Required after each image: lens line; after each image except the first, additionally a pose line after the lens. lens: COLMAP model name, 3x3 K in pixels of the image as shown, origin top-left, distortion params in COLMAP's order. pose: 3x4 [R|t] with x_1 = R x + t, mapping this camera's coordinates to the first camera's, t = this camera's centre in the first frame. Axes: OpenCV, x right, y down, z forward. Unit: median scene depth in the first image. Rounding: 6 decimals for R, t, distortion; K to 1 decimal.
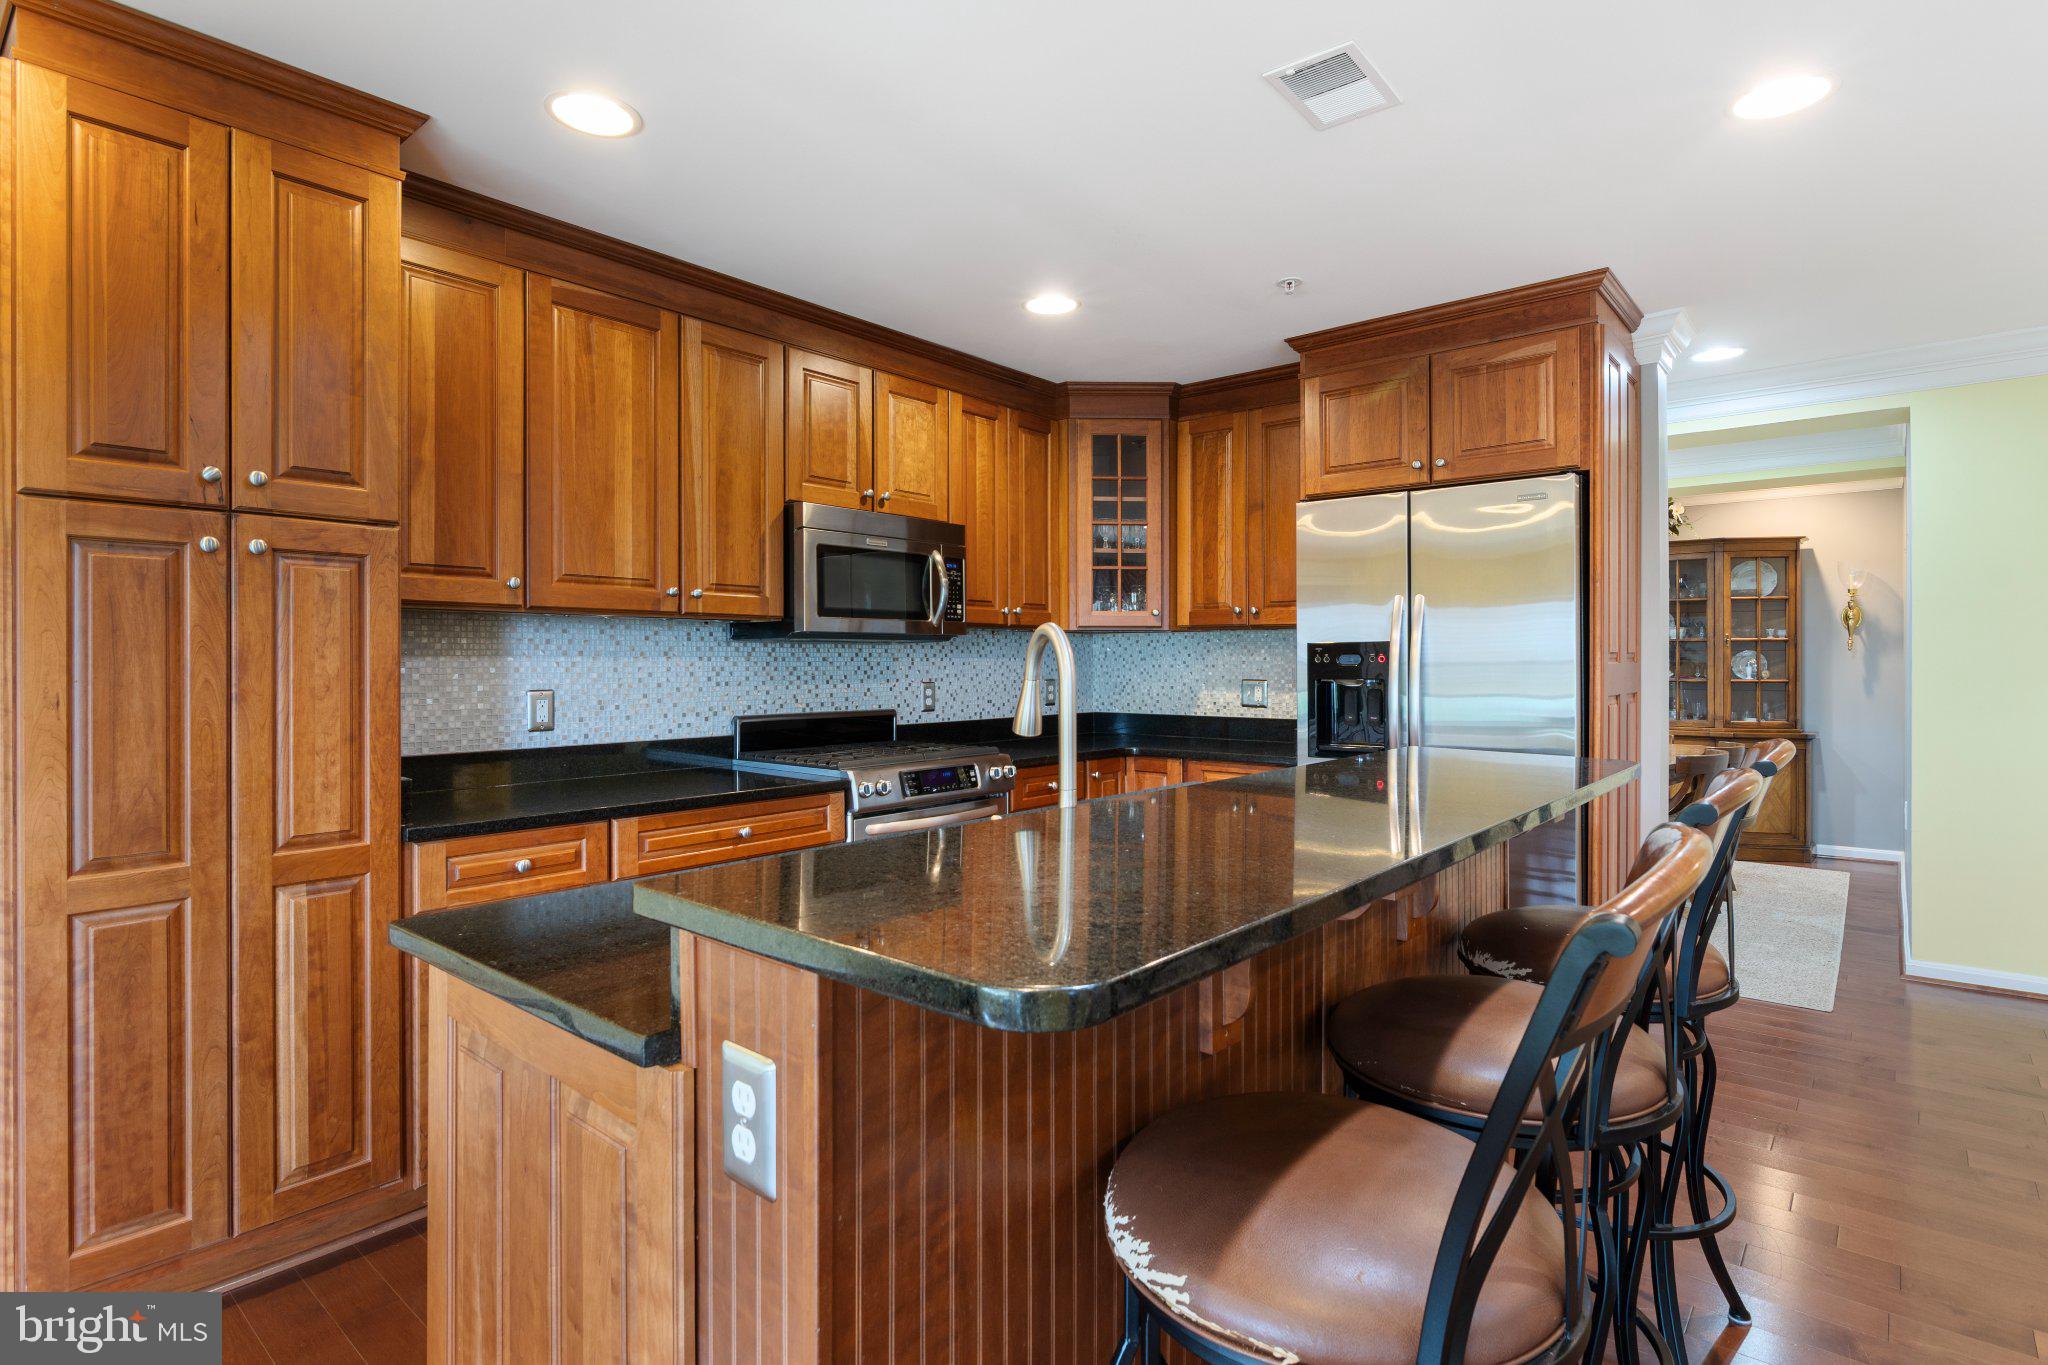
lens RADIAL K [[1039.7, 0, 1020.2], [0, 1039.7, 665.0], [0, 0, 1]] dist [-0.004885, -0.003493]
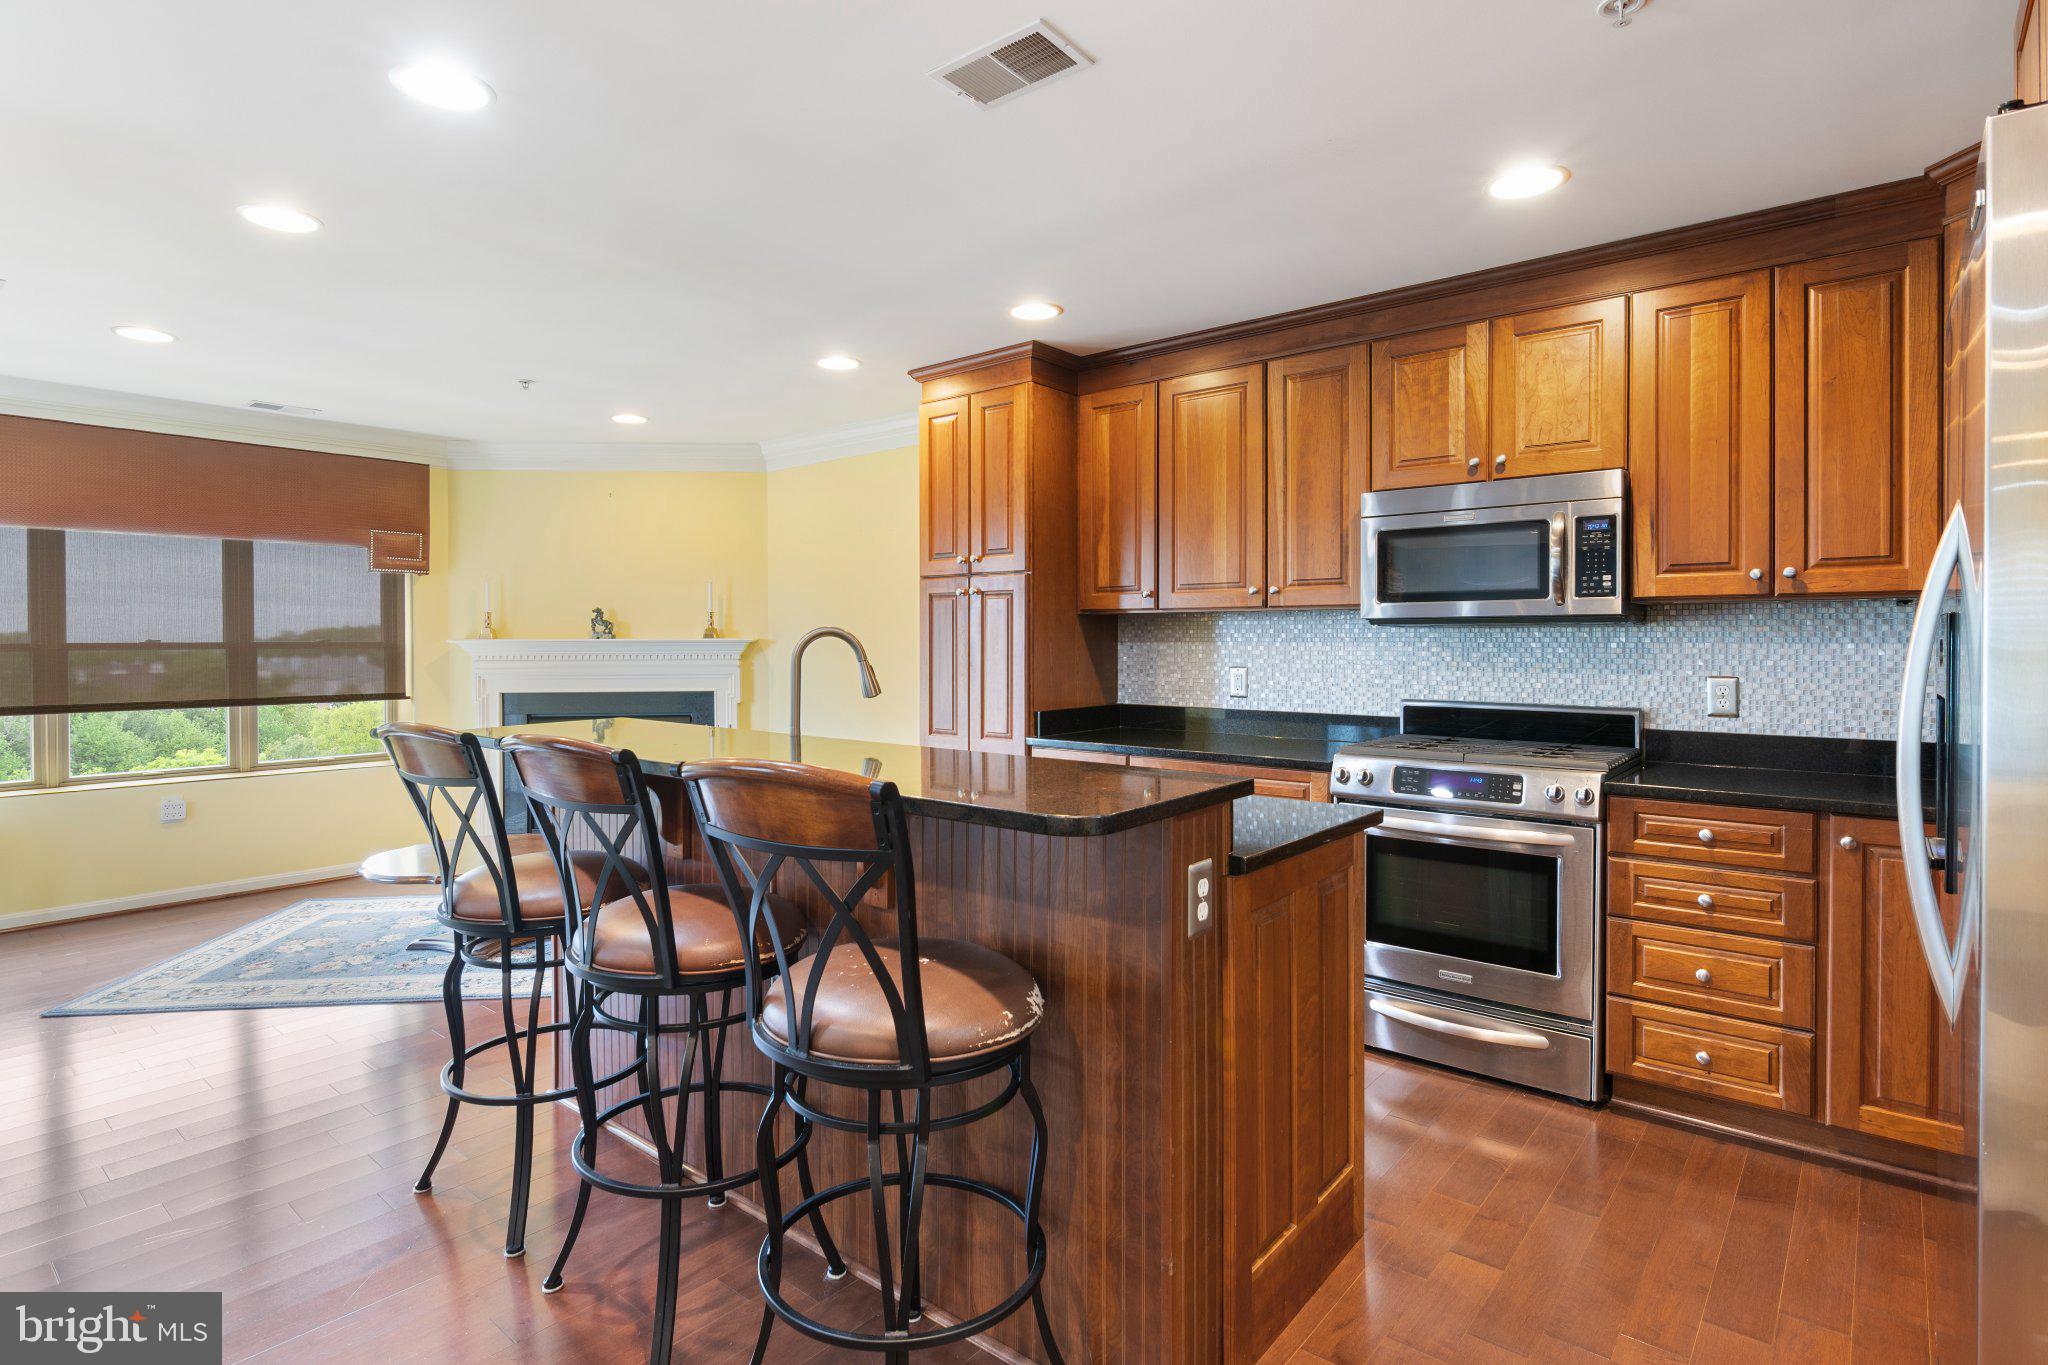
lens RADIAL K [[1039.7, 0, 1005.5], [0, 1039.7, 644.8], [0, 0, 1]] dist [-0.004885, -0.003493]
pose [[0.006687, 0.003980, -0.999970, 0.871932], [-0.004229, 0.999983, 0.003952, -0.009092], [0.999969, 0.004203, 0.006704, 0.671846]]
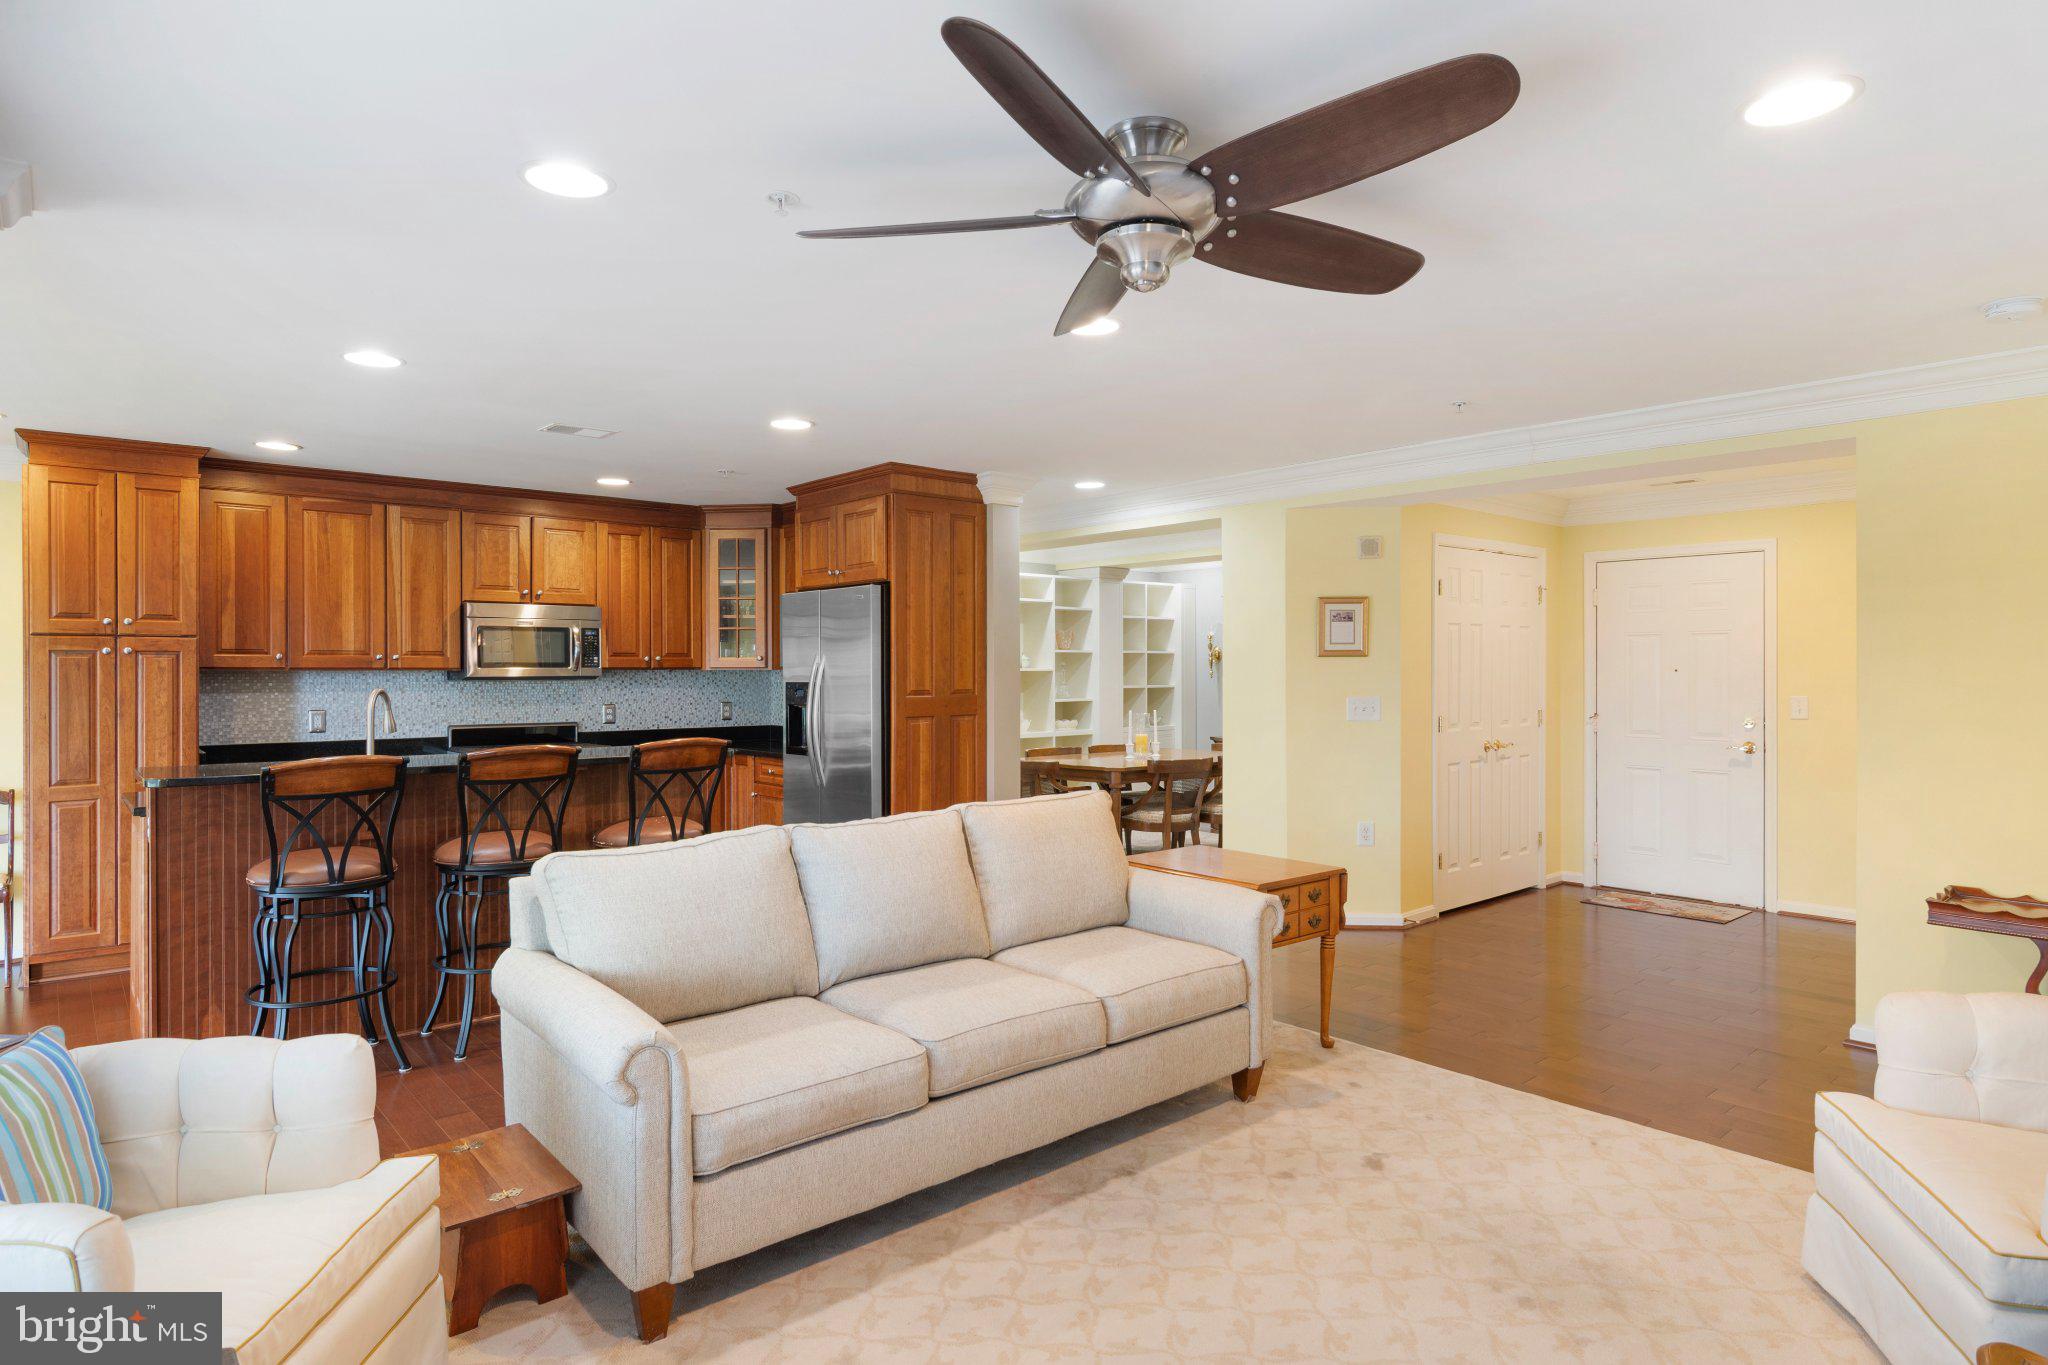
lens RADIAL K [[1133.2, 0, 1017.0], [0, 1133.2, 674.2], [0, 0, 1]] dist [-0.002125, -0.003866]
pose [[0.989387, -0.001170, -0.145302, 1.034044], [0.001050, 0.999999, -0.000907, -0.035939], [0.145303, 0.000745, 0.989387, -0.787013]]
